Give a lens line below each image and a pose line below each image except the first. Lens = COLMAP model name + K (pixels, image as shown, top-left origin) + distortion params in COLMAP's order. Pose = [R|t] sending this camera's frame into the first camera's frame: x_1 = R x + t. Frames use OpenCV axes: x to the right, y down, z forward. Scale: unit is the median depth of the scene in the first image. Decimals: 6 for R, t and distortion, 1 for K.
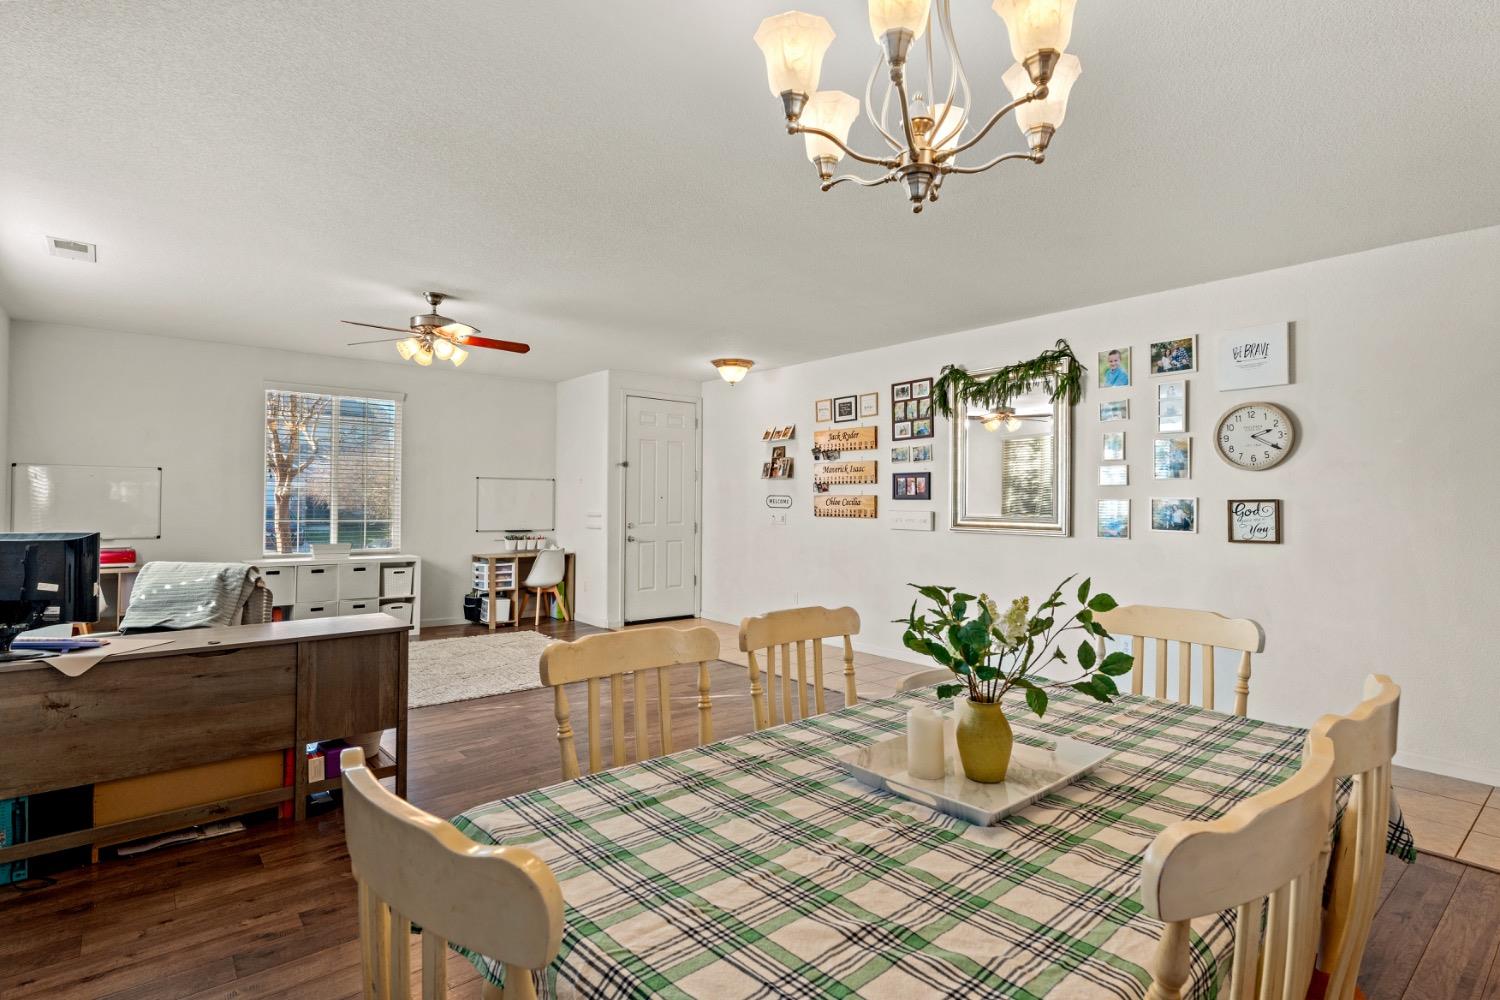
lens RADIAL K [[762.3, 0, 753.9], [0, 762.3, 495.4], [0, 0, 1]] dist [0.016411, 0.000102]
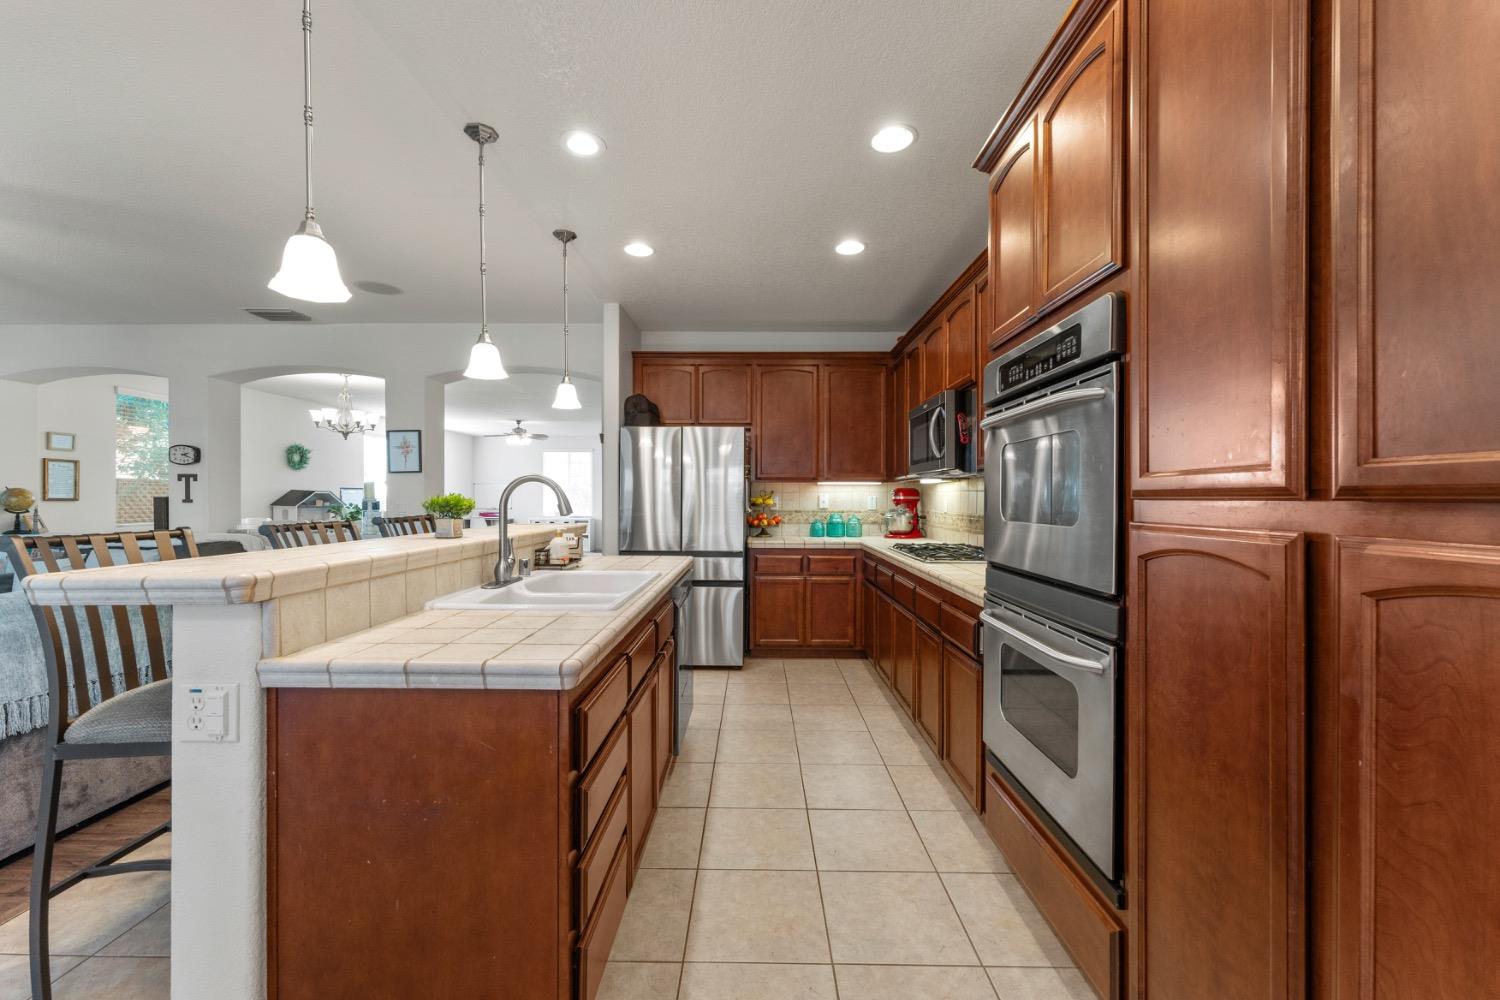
lens RADIAL K [[597.8, 0, 751.0], [0, 597.8, 500.0], [0, 0, 1]] dist [0.000483, 0.000700]
pose [[0.760675, -0.005046, -0.649114, 1.064111], [0.012144, 0.999905, 0.006458, 0.016349], [0.649020, -0.012795, 0.760664, -0.069081]]
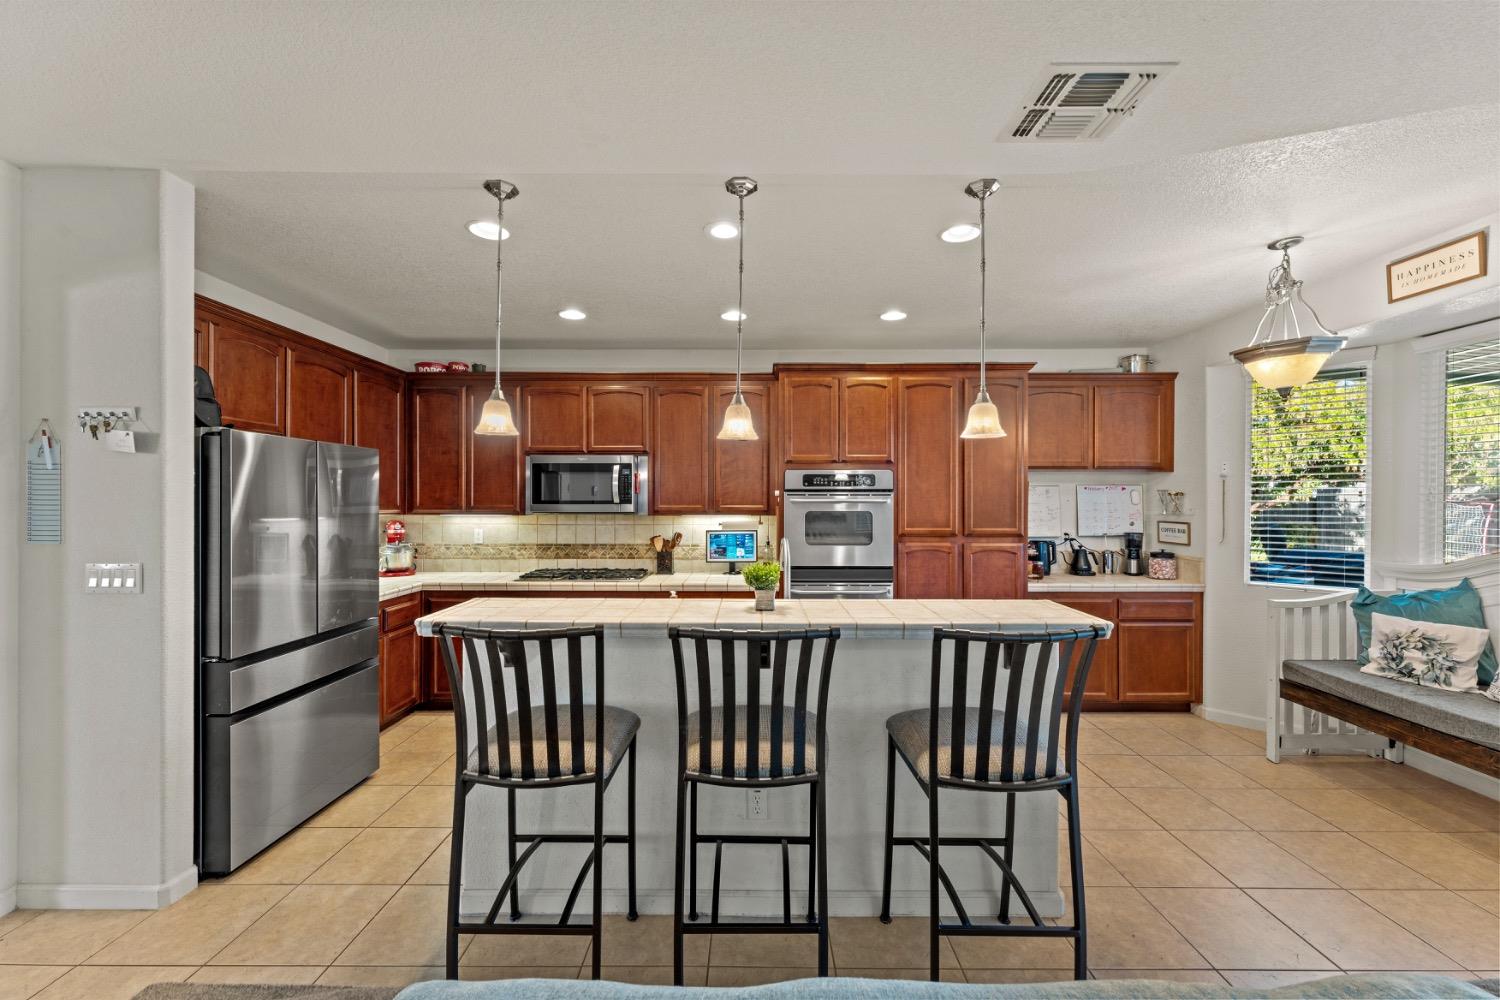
lens RADIAL K [[597.8, 0, 750.1], [0, 597.8, 499.9], [0, 0, 1]] dist [0.000483, 0.000700]
pose [[0.642603, -0.006982, 0.766168, 0.556455], [-0.005106, 0.999897, 0.013395, -0.019185], [-0.766183, -0.012520, 0.642501, -0.116517]]
